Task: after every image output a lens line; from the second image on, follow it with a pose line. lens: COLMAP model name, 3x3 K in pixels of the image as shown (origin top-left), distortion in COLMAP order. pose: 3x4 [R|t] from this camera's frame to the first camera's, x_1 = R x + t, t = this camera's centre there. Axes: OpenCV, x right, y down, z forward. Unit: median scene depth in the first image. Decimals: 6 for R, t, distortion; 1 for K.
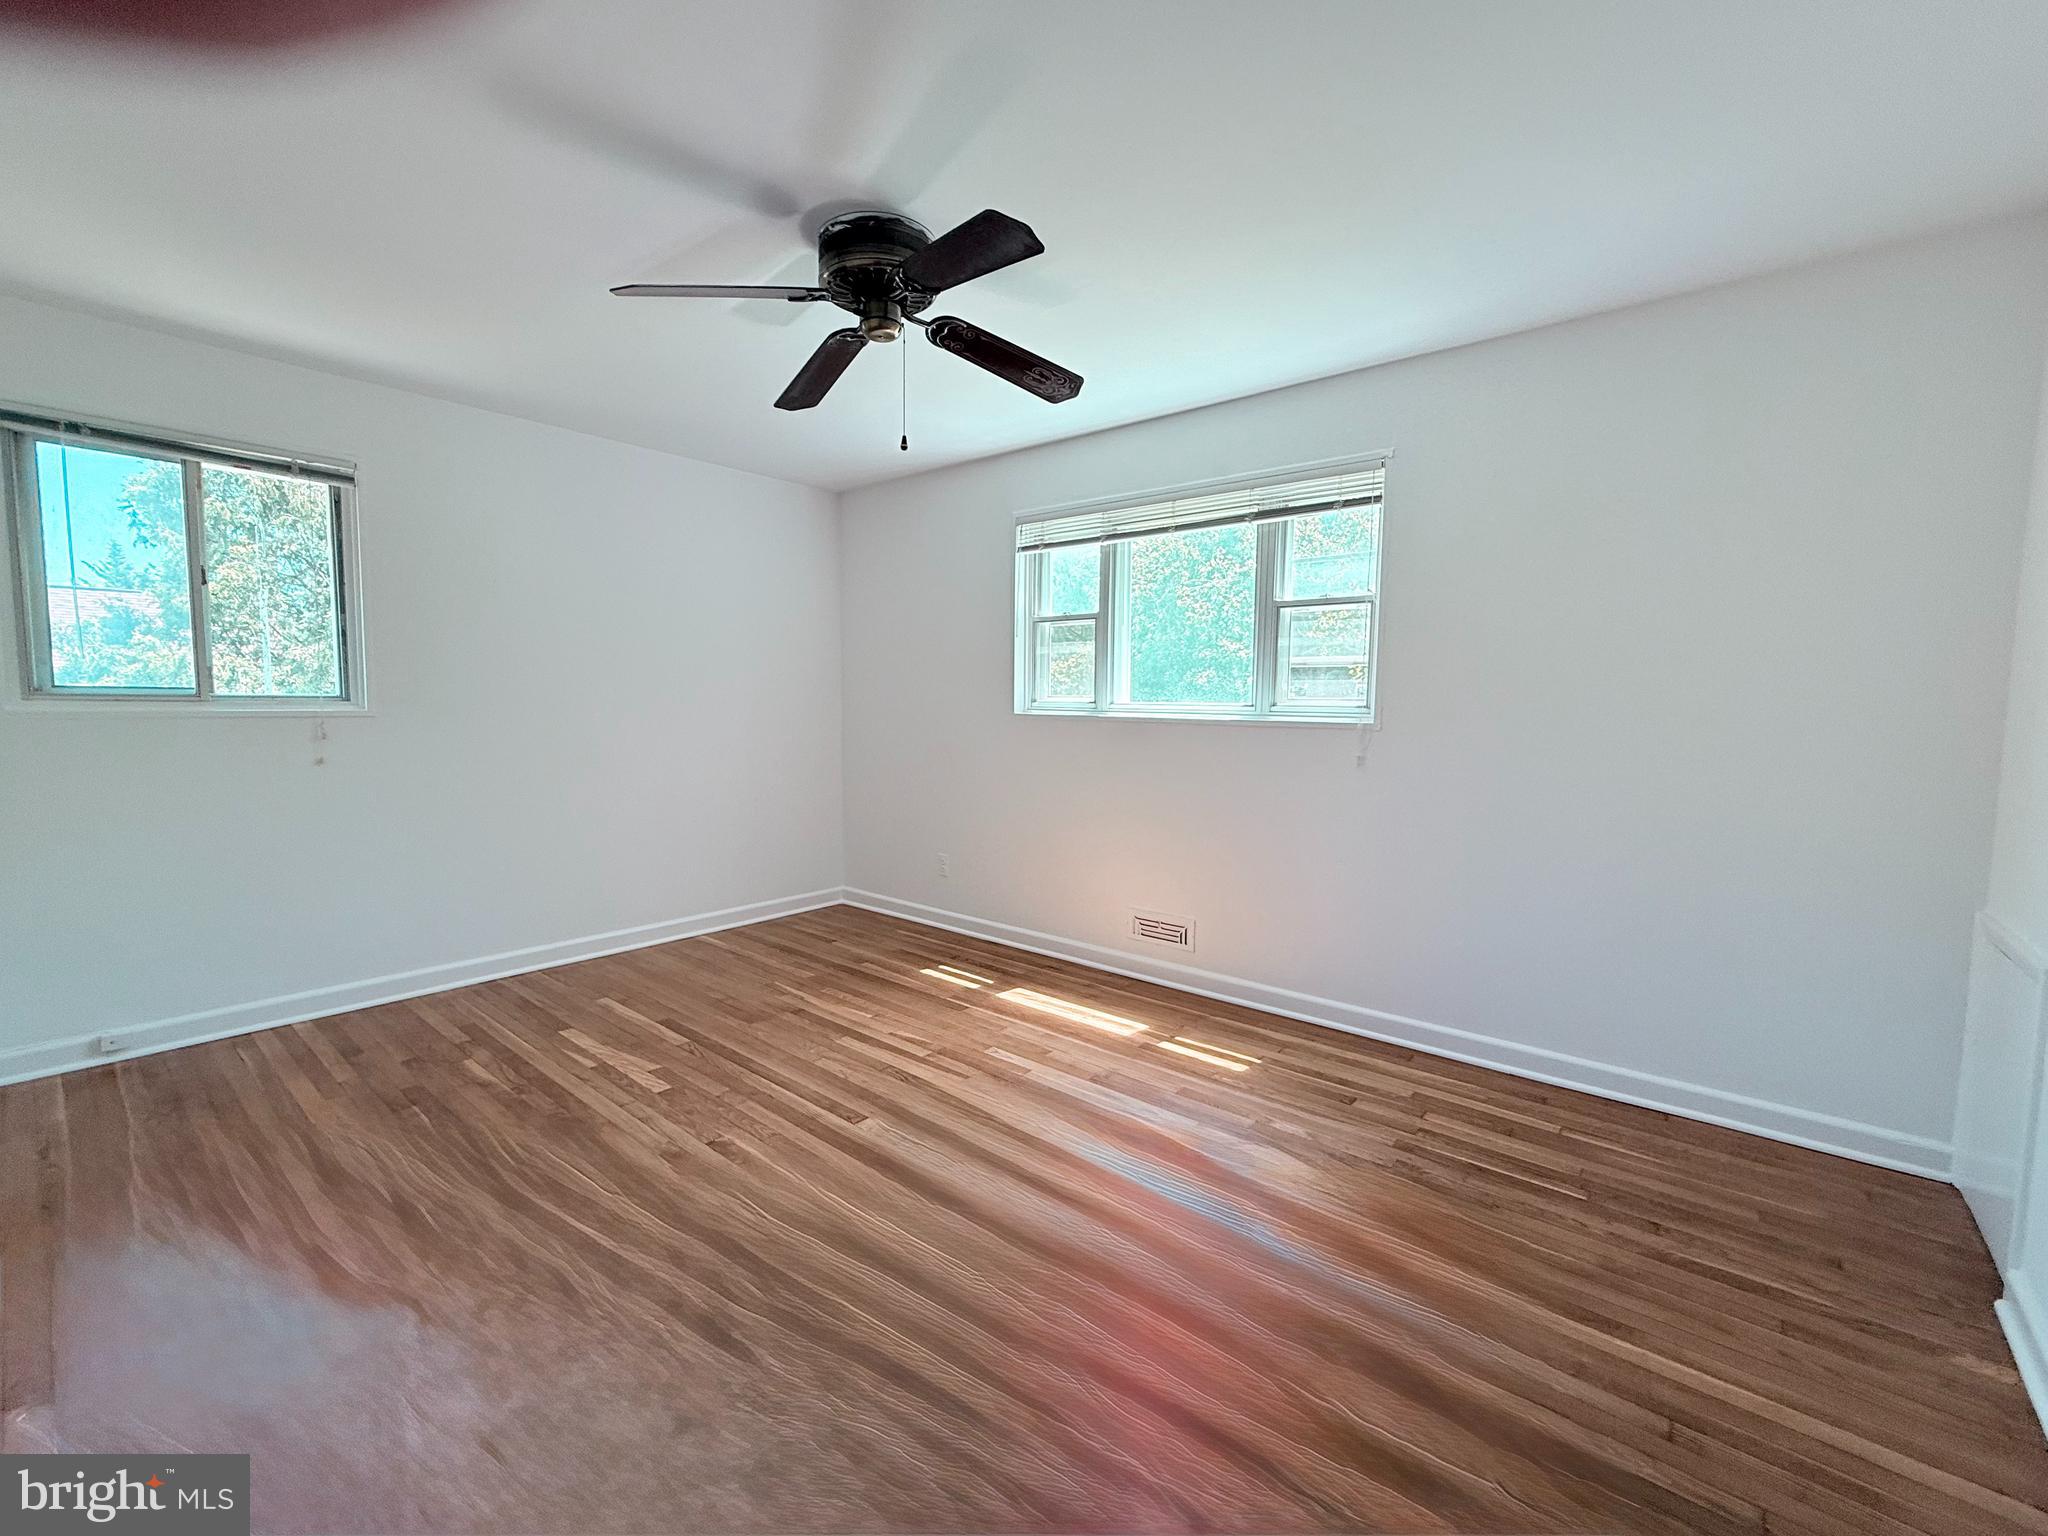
lens RADIAL K [[844.9, 0, 1024.0], [0, 844.9, 768.0], [0, 0, 1]] dist [-0.000319, -0.000021]
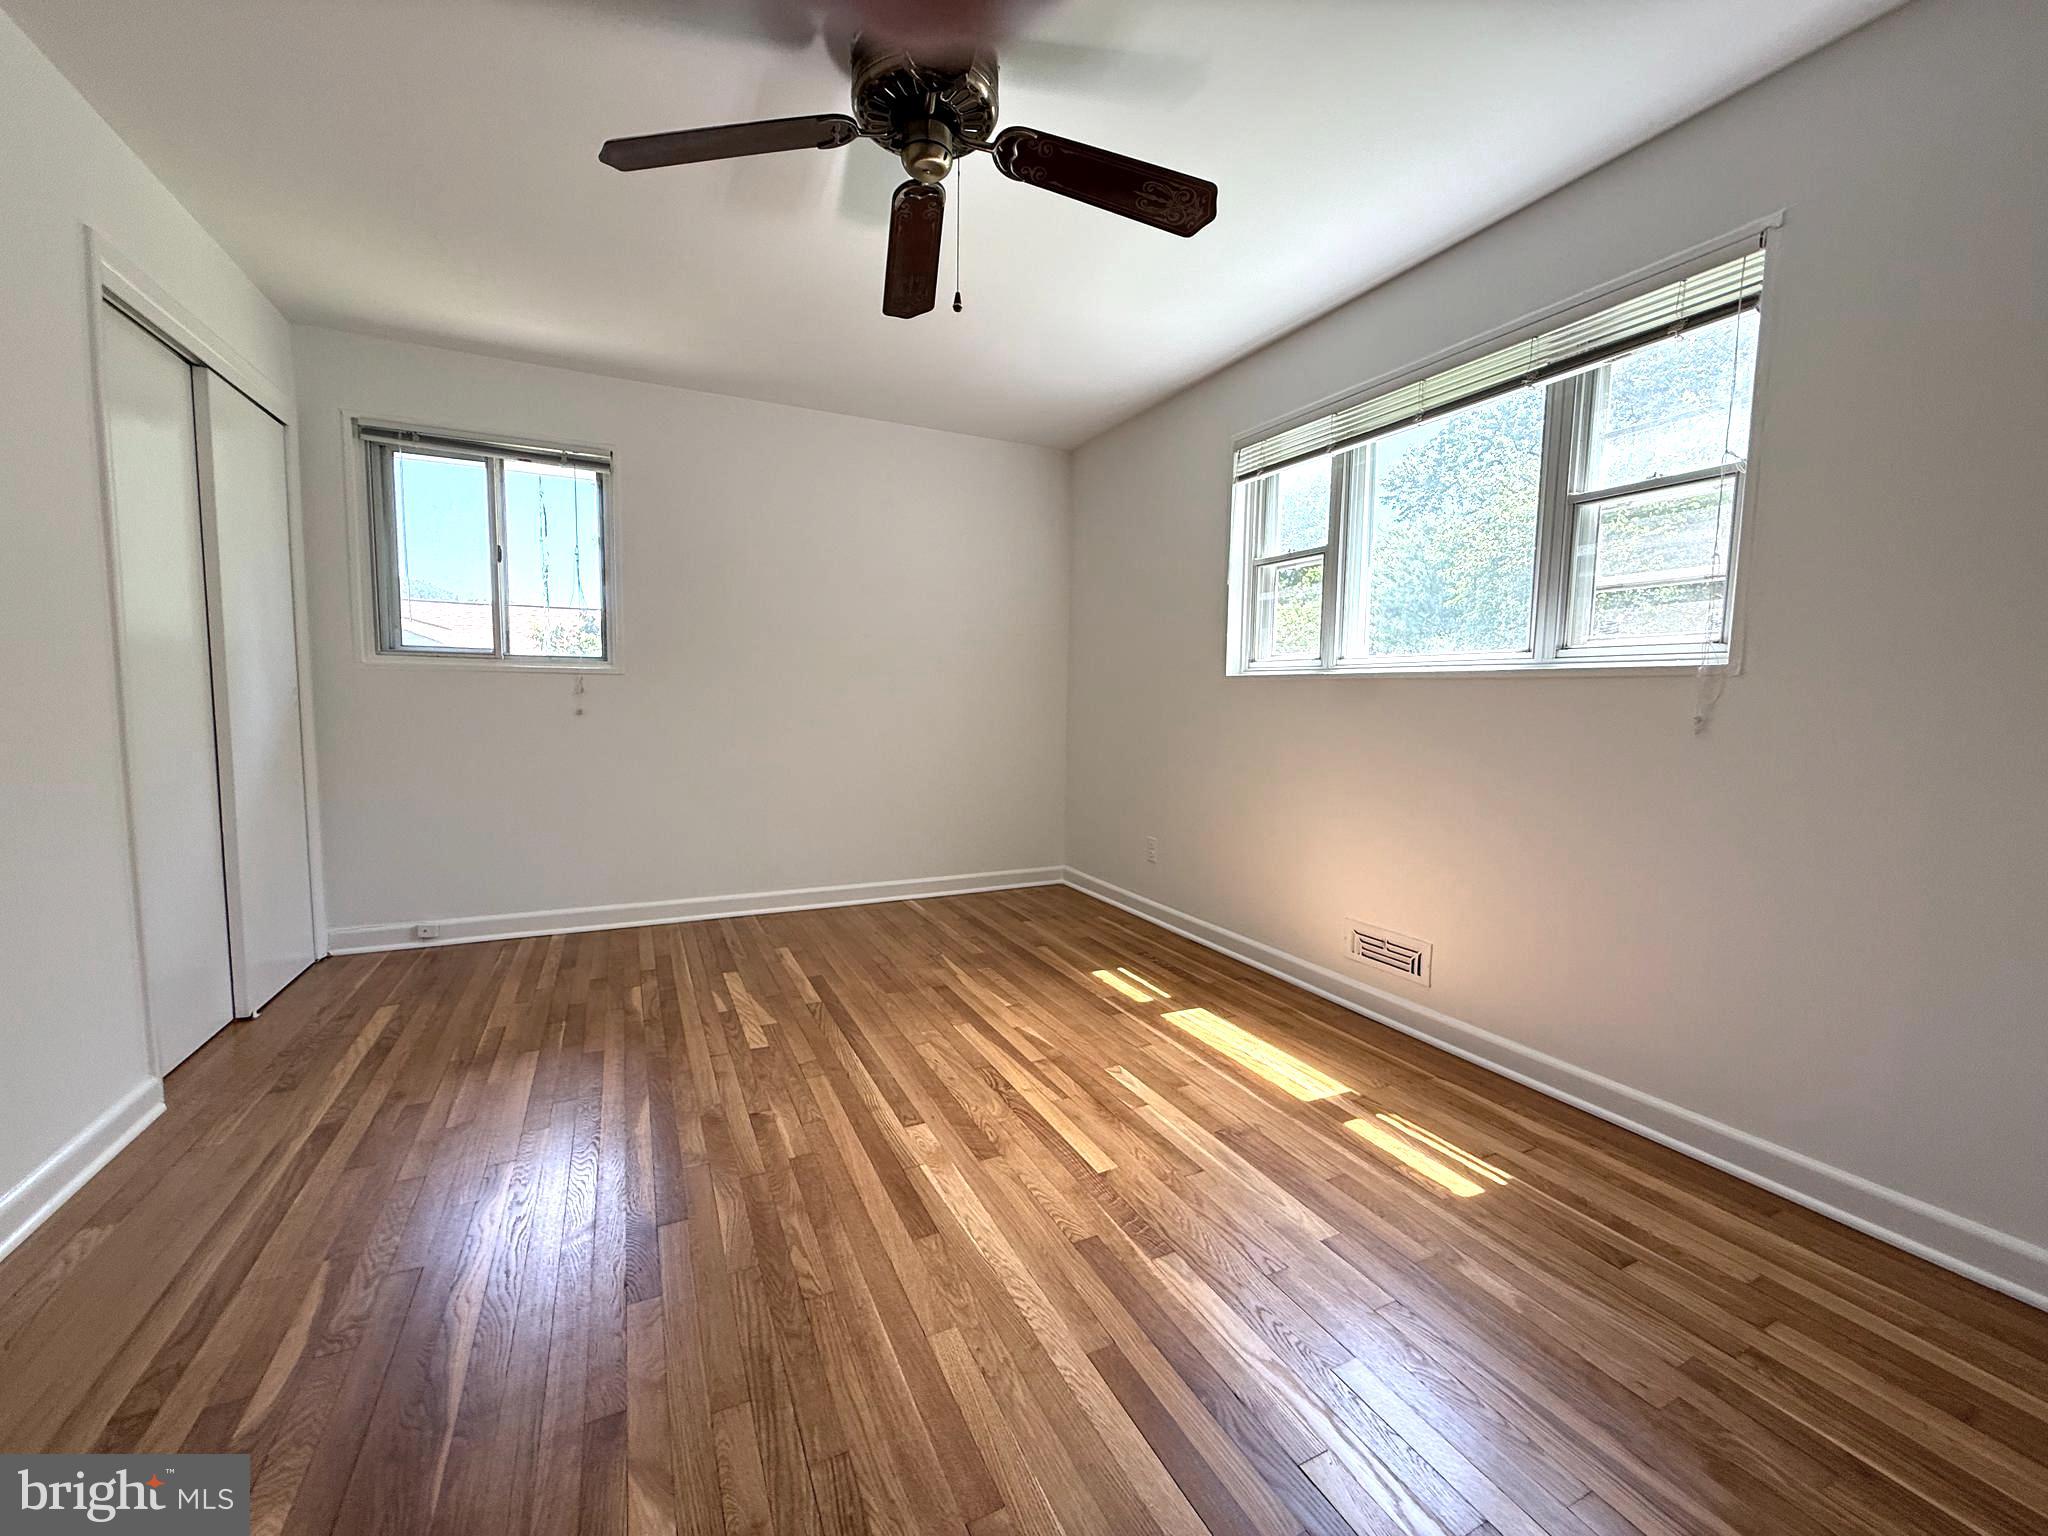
lens RADIAL K [[811.2, 0, 1024.0], [0, 811.2, 768.0], [0, 0, 1]] dist [0.000346, -0.000064]
pose [[0.913482, 0.037026, -0.405192, 0.180814], [-0.036207, 0.999297, 0.009690, 0.036874], [0.405266, 0.005819, 0.914180, 0.235070]]
